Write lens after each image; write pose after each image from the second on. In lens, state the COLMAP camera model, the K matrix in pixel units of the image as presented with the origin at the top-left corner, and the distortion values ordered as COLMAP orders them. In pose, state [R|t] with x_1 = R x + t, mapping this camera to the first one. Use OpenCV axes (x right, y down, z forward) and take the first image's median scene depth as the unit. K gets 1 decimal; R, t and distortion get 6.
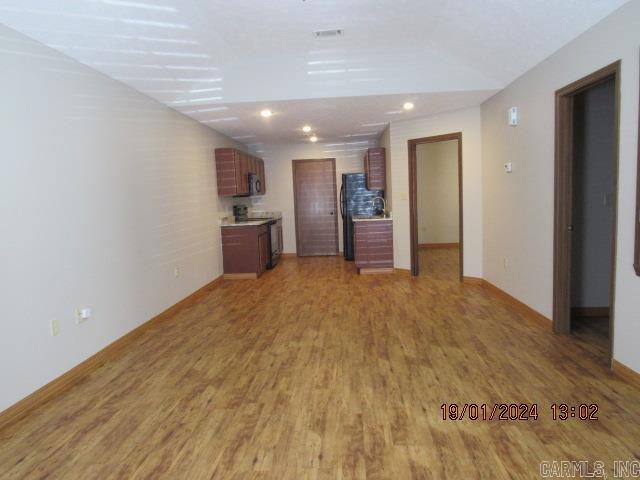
lens RADIAL K [[460.4, 0, 314.9], [0, 460.4, 240.0], [0, 0, 1]] dist [-0.018670, -0.001980]
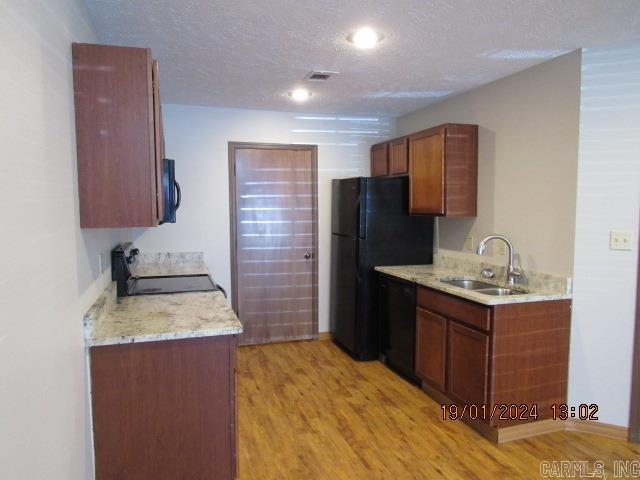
lens RADIAL K [[460.4, 0, 319.2], [0, 460.4, 237.2], [0, 0, 1]] dist [-0.018670, -0.001980]
pose [[0.925443, 0.012343, 0.378687, -0.250274], [-0.000070, 0.999475, -0.032407, -0.112536], [-0.378888, 0.029964, 0.924957, 0.970503]]
